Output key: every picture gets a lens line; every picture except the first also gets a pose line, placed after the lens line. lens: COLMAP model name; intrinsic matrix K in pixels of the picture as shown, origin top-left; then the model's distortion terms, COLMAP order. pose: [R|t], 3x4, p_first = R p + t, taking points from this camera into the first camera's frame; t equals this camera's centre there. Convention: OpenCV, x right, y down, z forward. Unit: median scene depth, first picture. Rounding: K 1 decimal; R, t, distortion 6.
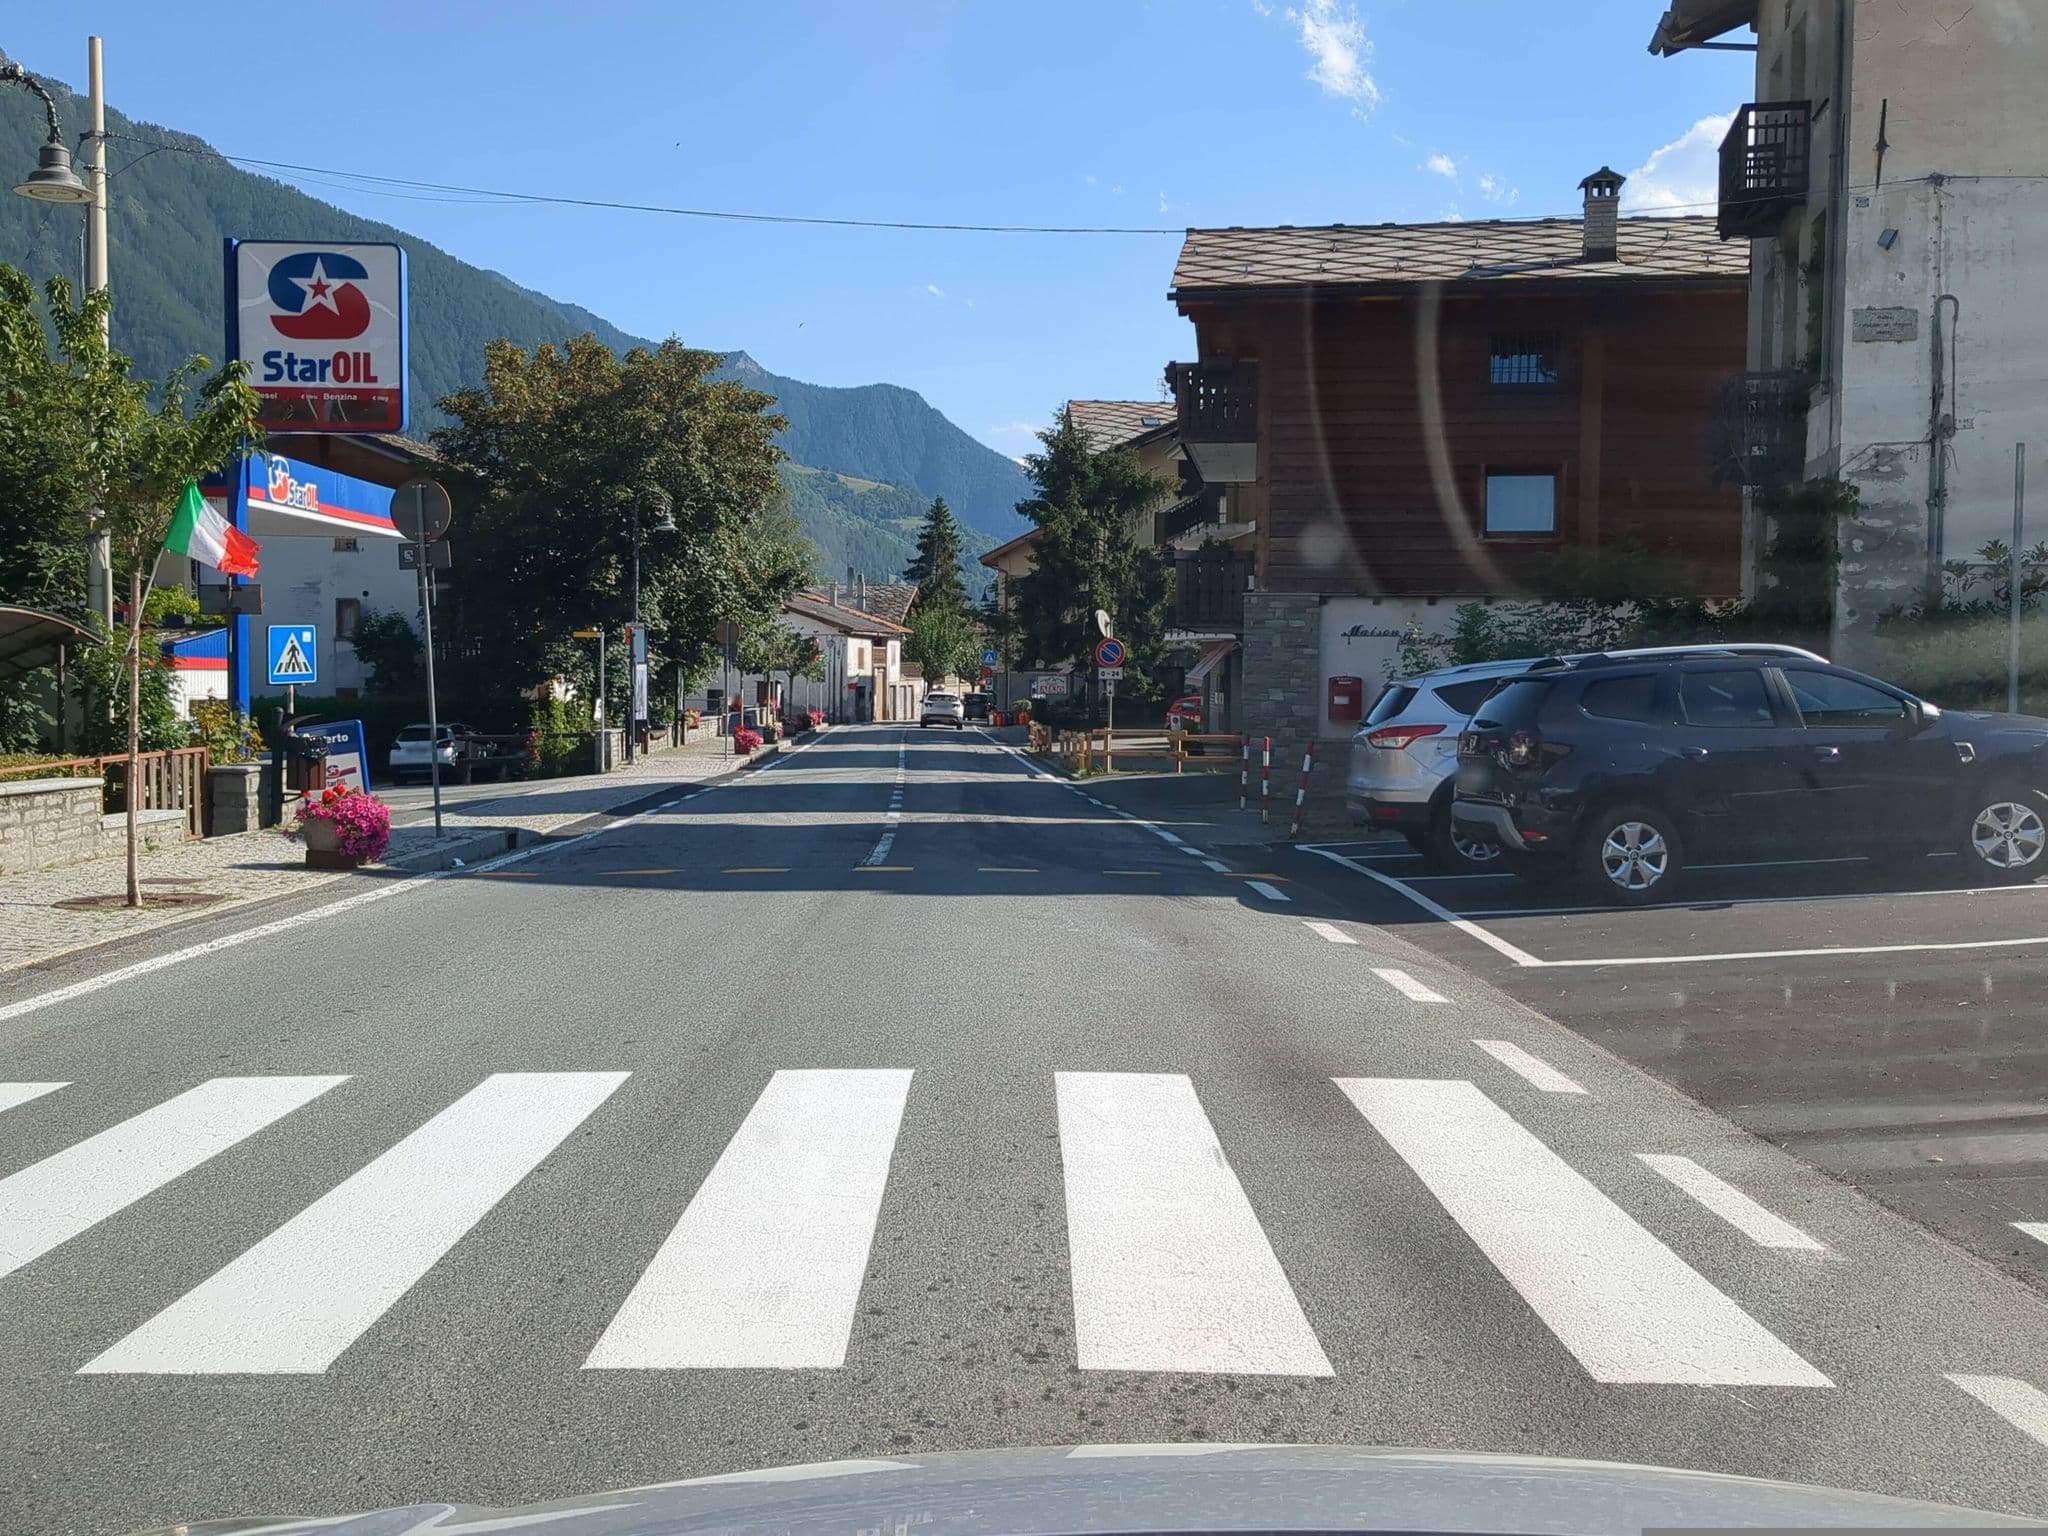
lens RADIAL K [[1600.5, 0, 1024.0], [0, 1600.5, 768.0], [0, 0, 1]] dist [0.000138, -0.000124]
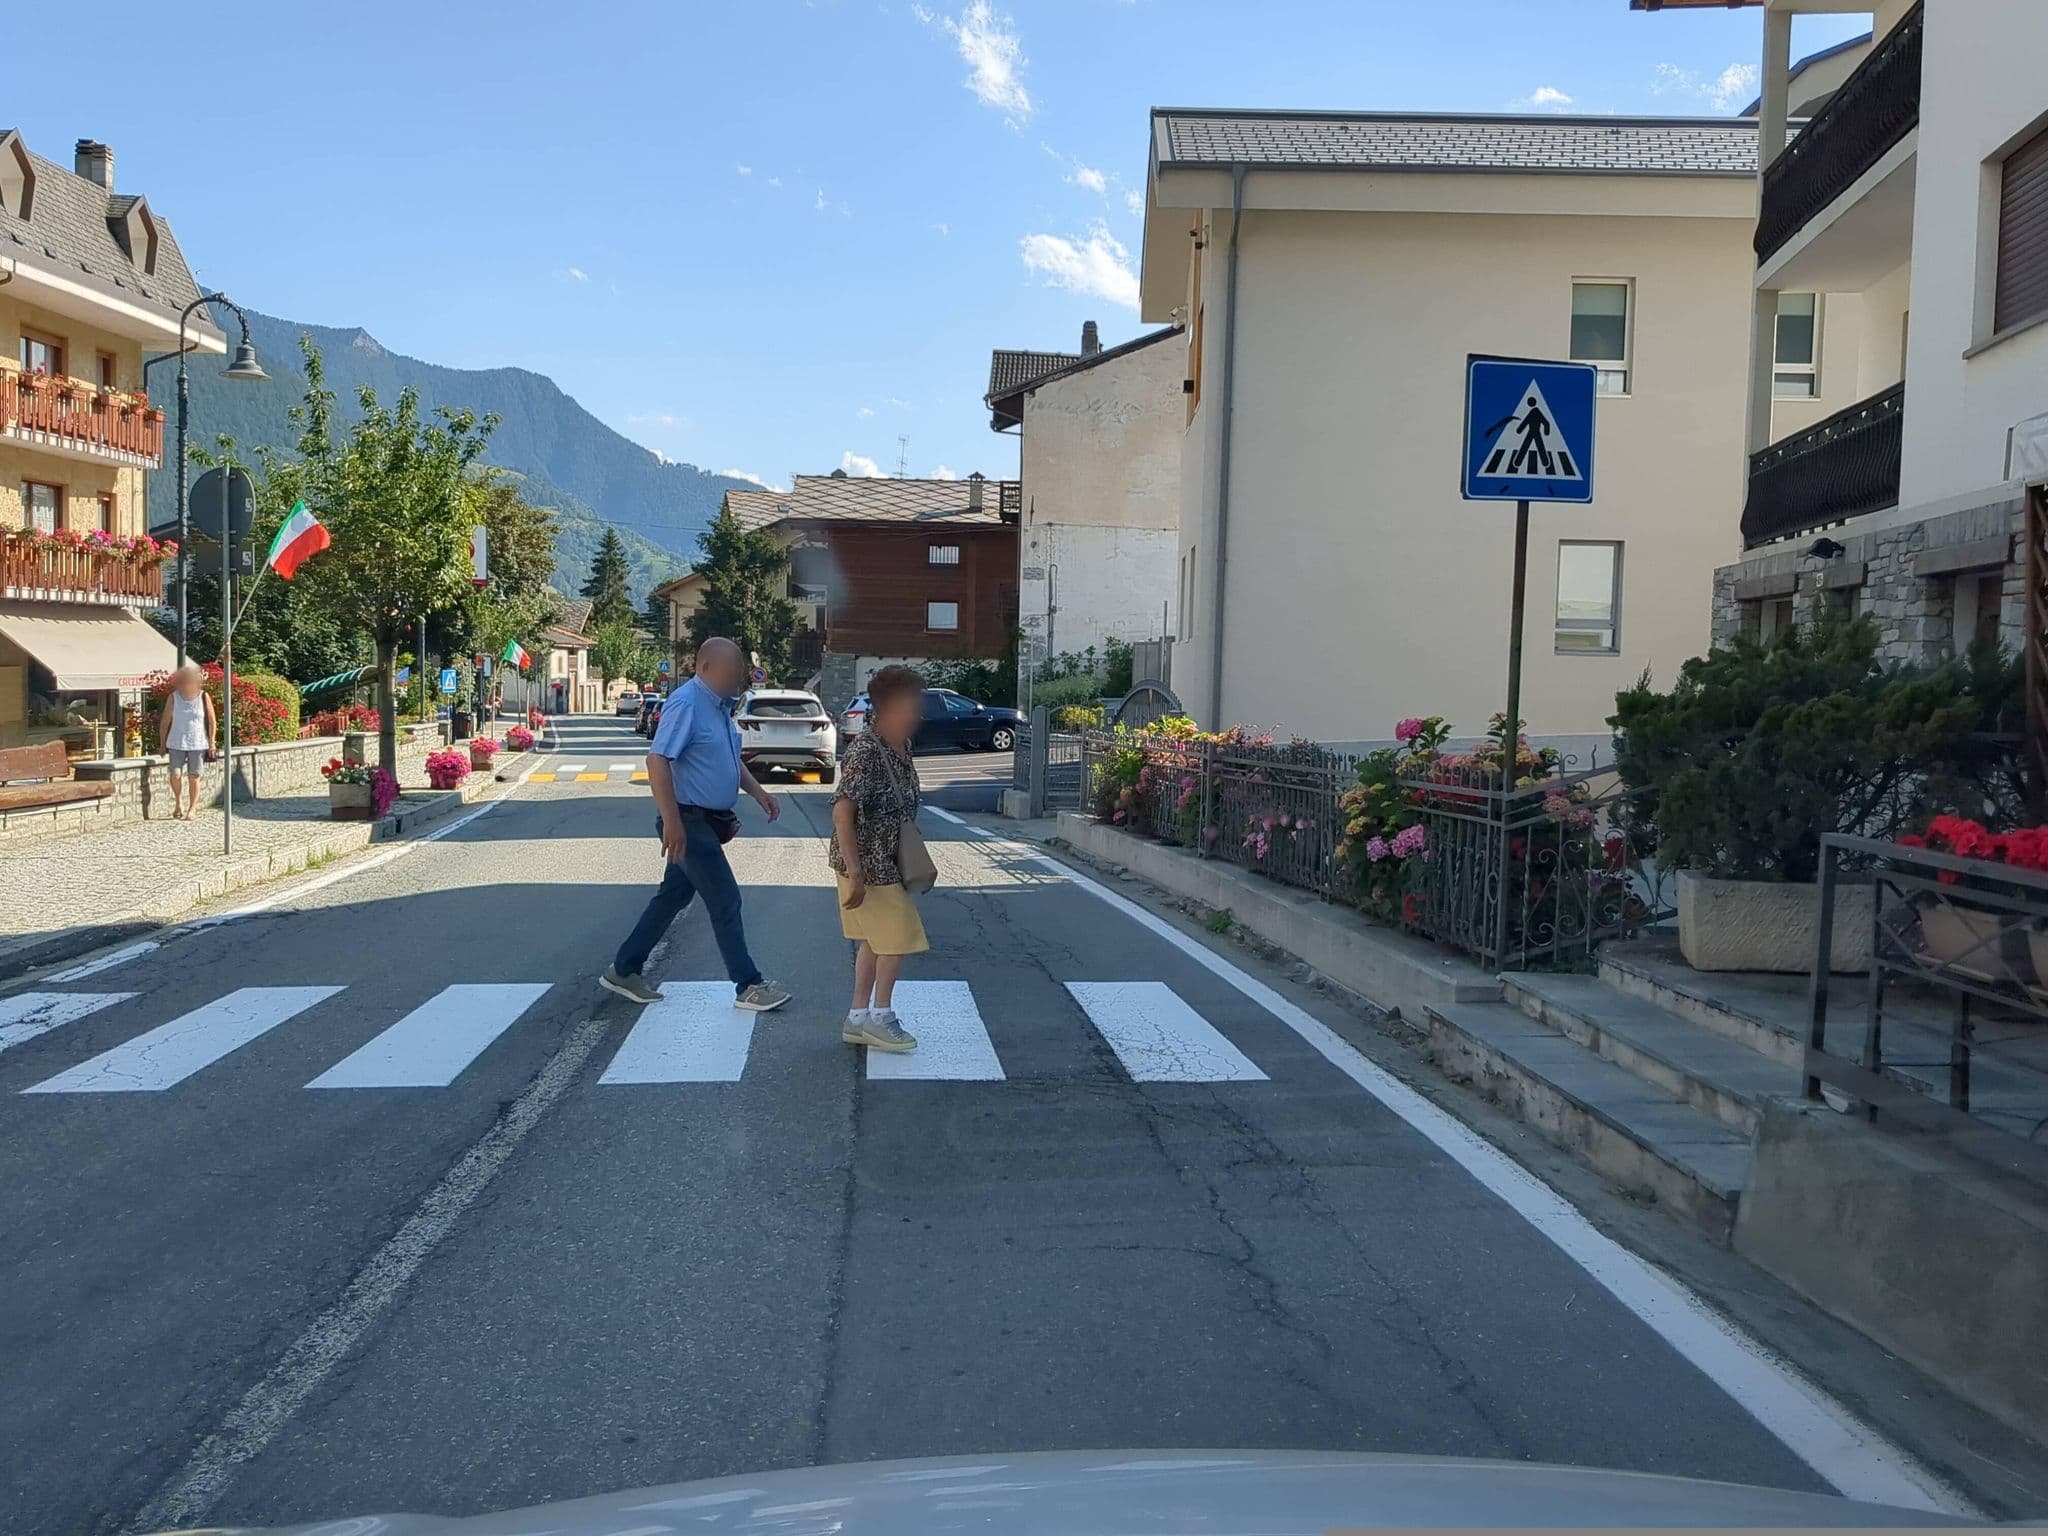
lens RADIAL K [[1999.6, 0, 1024.0], [0, 1999.6, 768.0], [0, 0, 1]] dist [0.115208, 0.000539]
pose [[0.981778, 0.002764, 0.190010, -0.052820], [-0.001515, 0.999976, -0.006719, 0.031649], [-0.190024, 0.006308, 0.981759, -0.830474]]
